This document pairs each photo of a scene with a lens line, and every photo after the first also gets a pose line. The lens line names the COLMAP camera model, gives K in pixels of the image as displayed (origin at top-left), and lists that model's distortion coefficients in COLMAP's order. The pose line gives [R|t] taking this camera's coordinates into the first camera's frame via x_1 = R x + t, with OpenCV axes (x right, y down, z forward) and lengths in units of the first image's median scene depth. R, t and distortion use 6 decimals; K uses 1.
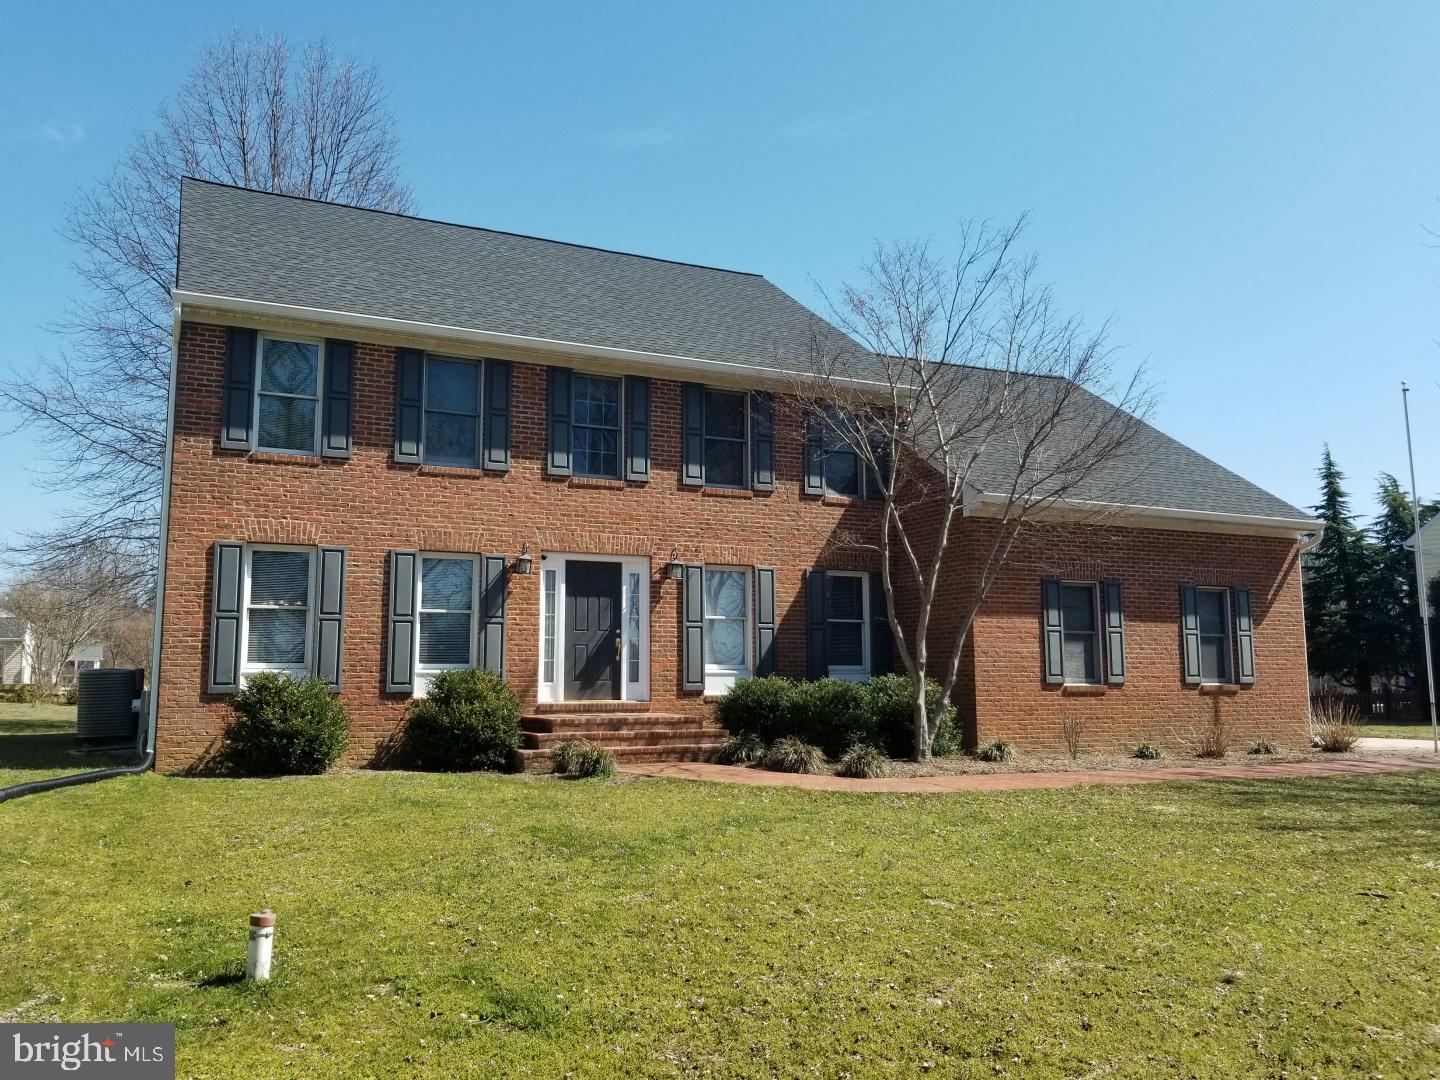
lens RADIAL K [[1143.9, 0, 720.0], [0, 1143.9, 540.0], [0, 0, 1]] dist [0.111043, -0.242419]
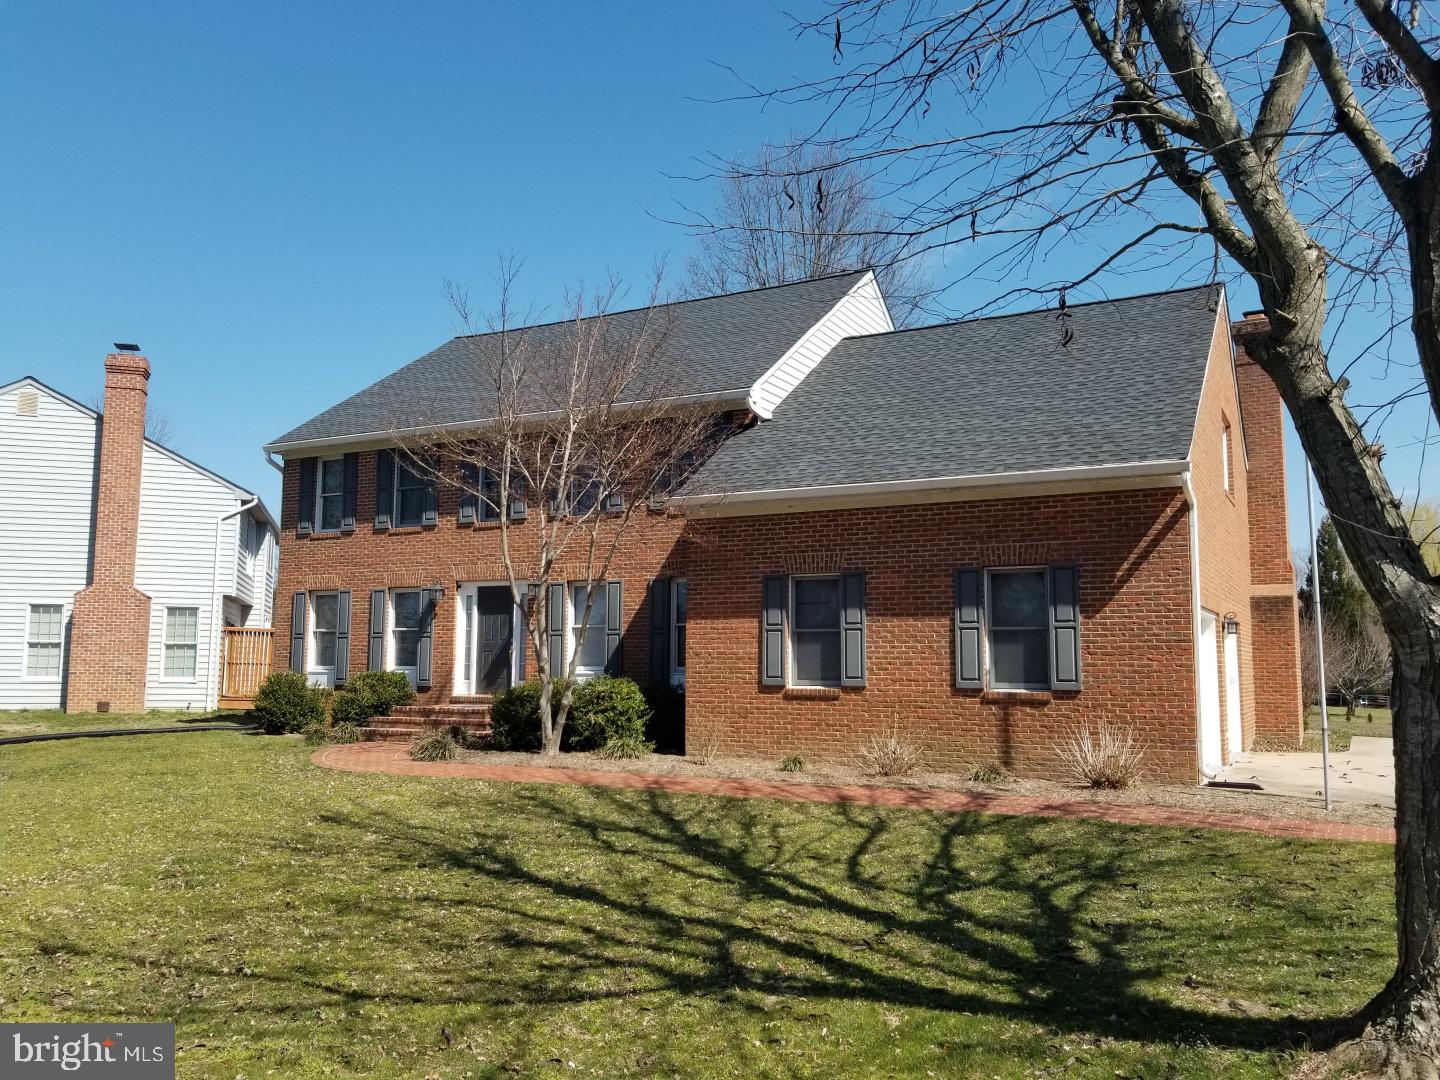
lens RADIAL K [[1143.9, 0, 720.0], [0, 1143.9, 540.0], [0, 0, 1]] dist [0.111043, -0.242419]
pose [[0.603193, -0.089043, -0.792610, 1.041407], [0.083619, 0.995332, -0.048182, 0.048747], [0.793200, -0.037215, 0.607823, 0.413812]]
